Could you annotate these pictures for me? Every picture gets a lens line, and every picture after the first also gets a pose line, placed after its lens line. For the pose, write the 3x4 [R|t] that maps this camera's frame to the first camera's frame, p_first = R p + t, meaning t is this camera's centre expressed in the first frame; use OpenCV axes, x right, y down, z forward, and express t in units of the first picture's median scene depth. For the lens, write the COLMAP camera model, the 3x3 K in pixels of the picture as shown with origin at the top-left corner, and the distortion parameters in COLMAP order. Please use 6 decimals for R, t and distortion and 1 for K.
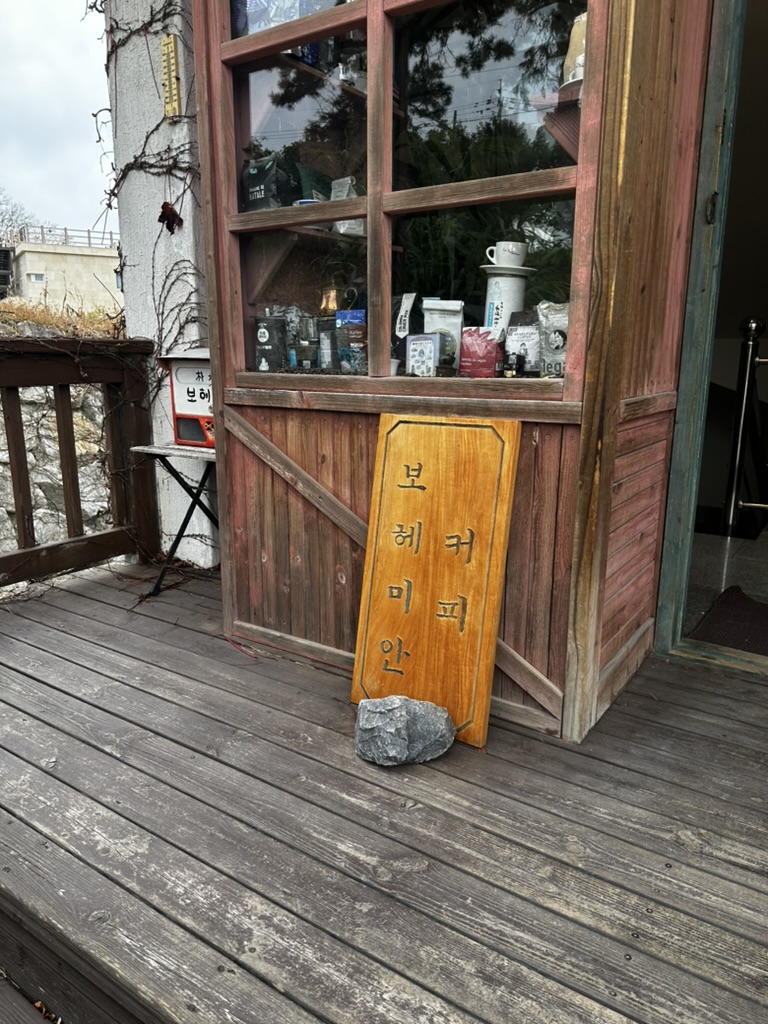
lens RADIAL K [[721.1, 0, 386.4], [0, 721.1, 512.9], [0, 0, 1]] dist [-0.023999, -0.003337]
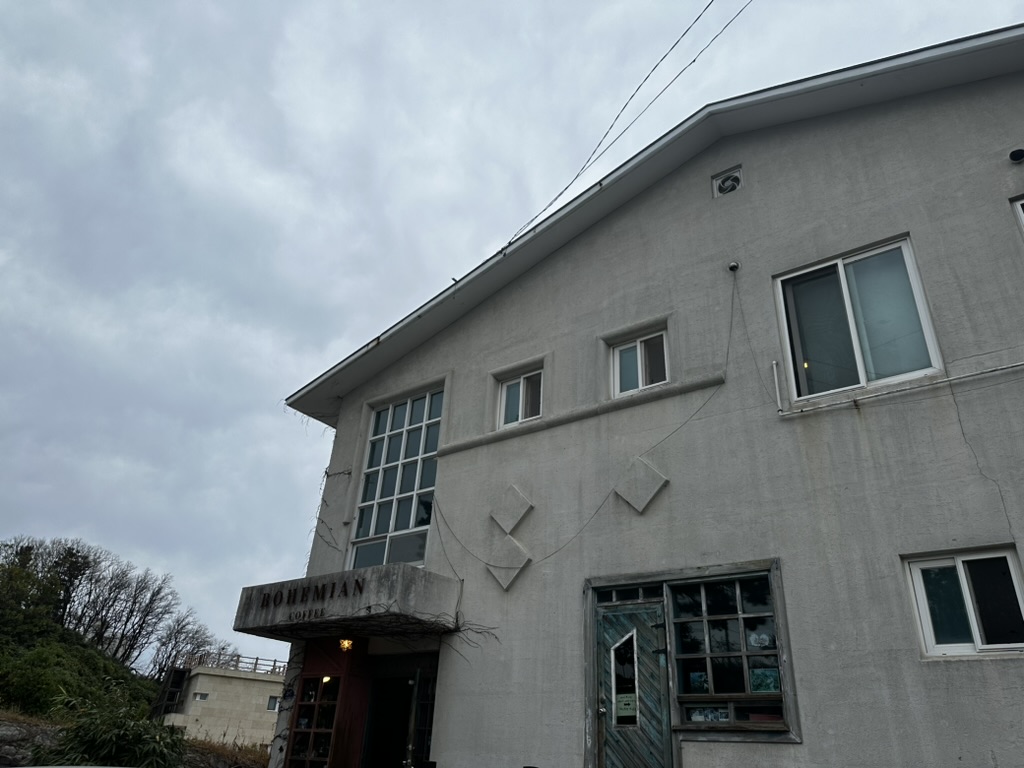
lens RADIAL K [[721.1, 0, 510.6], [0, 721.1, 386.4], [0, 0, 1]] dist [-0.023999, -0.003337]
pose [[0.997450, 0.034485, -0.062480, 0.058017], [-0.067558, 0.738417, -0.670952, 0.036766], [0.022999, 0.673462, 0.738864, -0.166736]]
